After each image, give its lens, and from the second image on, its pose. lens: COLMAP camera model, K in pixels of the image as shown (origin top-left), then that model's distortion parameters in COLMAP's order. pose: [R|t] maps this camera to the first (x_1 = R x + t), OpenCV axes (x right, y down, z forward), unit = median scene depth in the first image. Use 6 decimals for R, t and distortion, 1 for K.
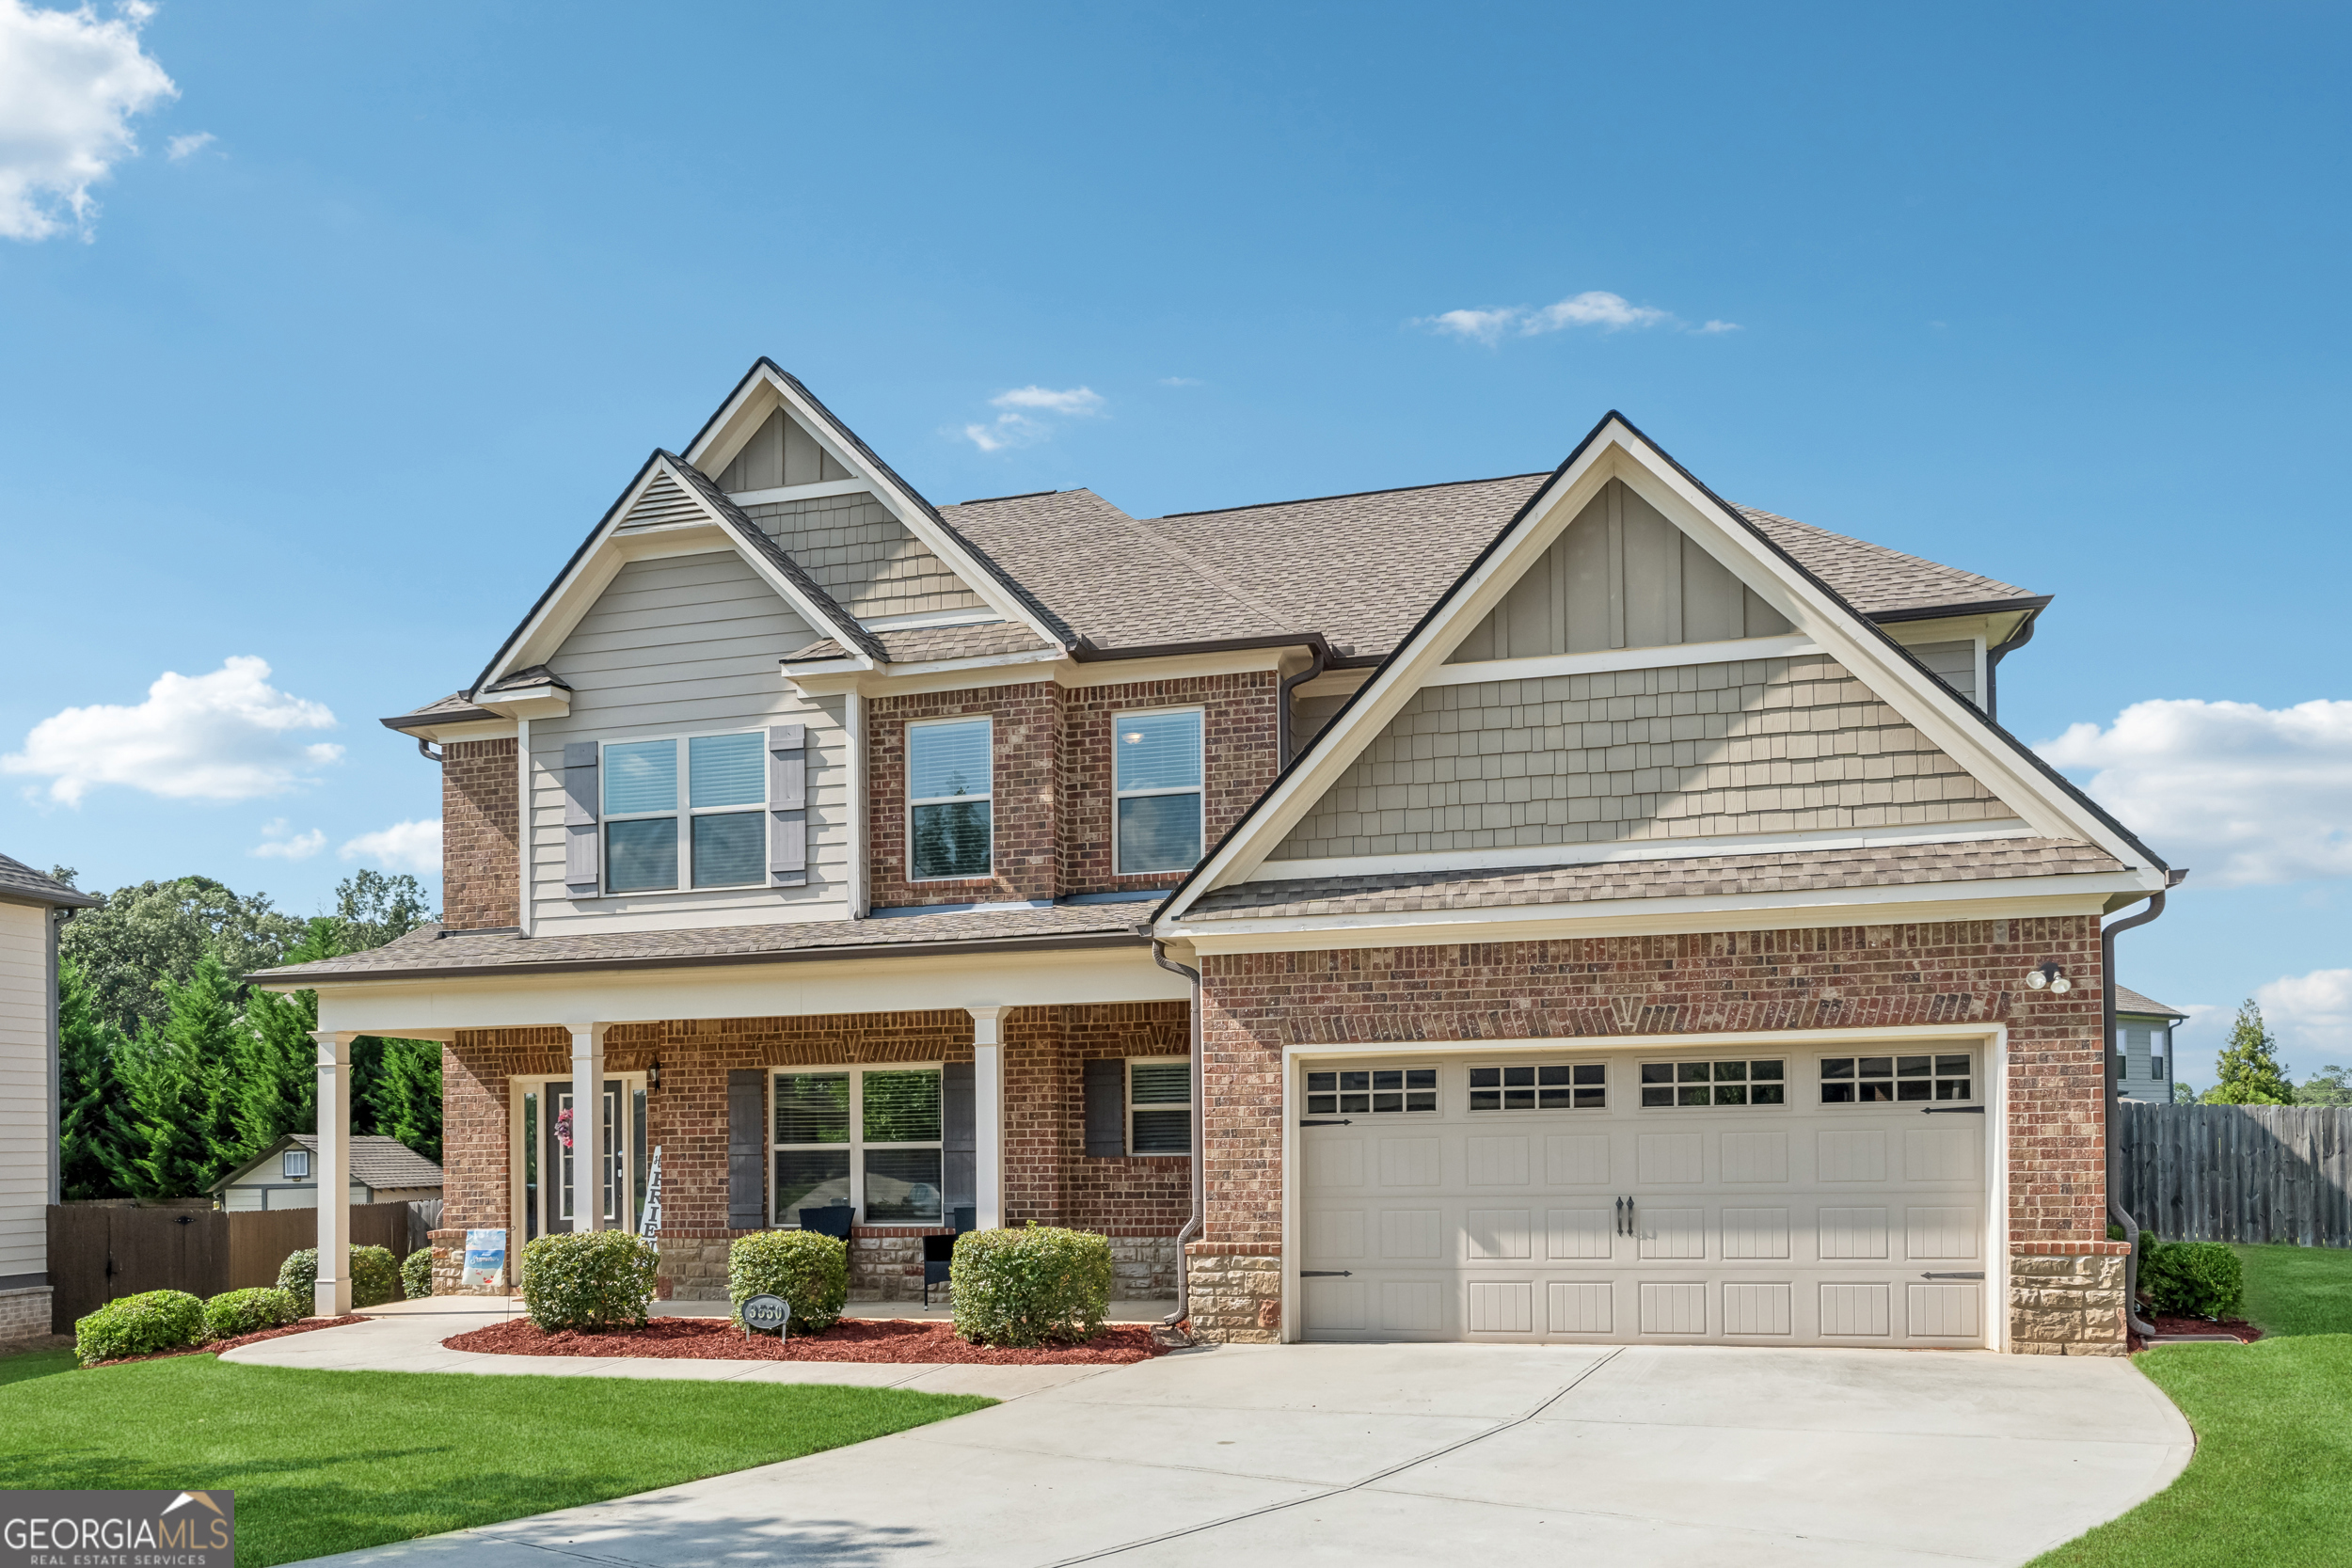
lens RADIAL K [[1789.7, 0, 1176.0], [0, 1789.7, 784.0], [0, 0, 1]] dist [0.003368, -0.003829]
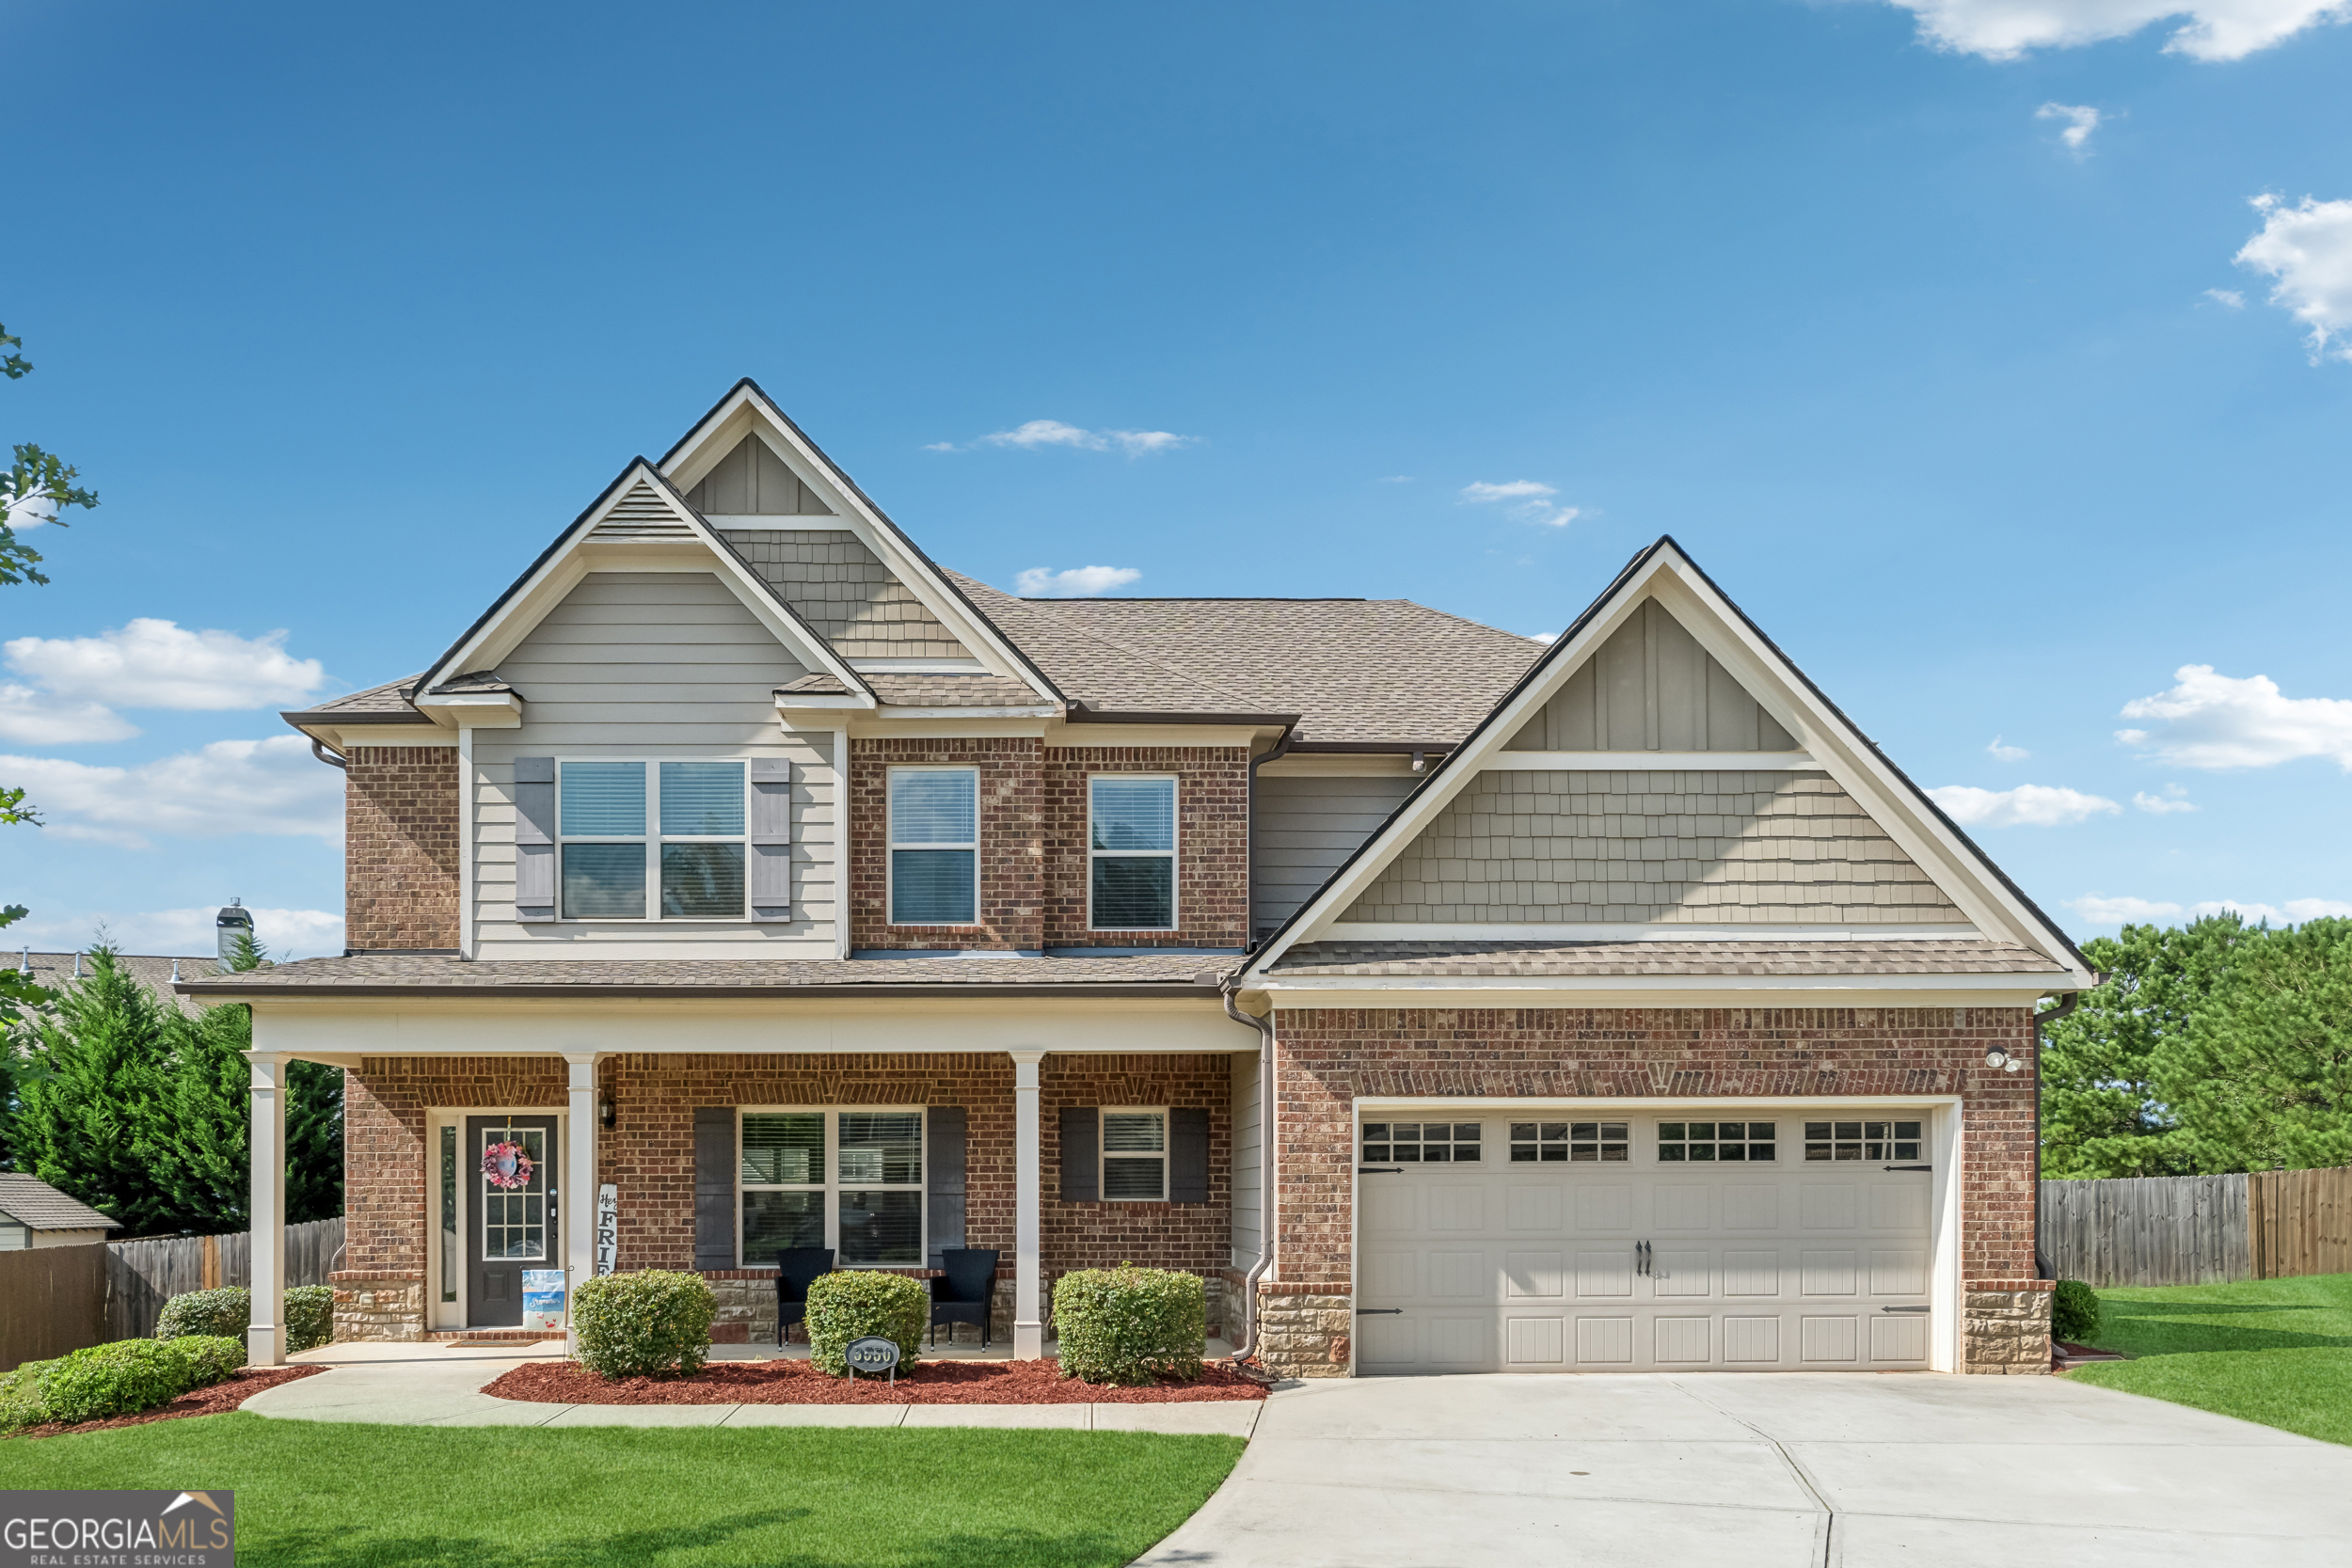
lens RADIAL K [[1593.7, 0, 1176.3], [0, 1593.7, 917.3], [0, 0, 1]] dist [-0.001045, -0.002534]
pose [[0.959040, 0.061541, 0.276506, -0.247581], [-0.067863, 0.997605, 0.013344, 0.028181], [-0.275023, -0.031562, 0.960919, 0.103883]]
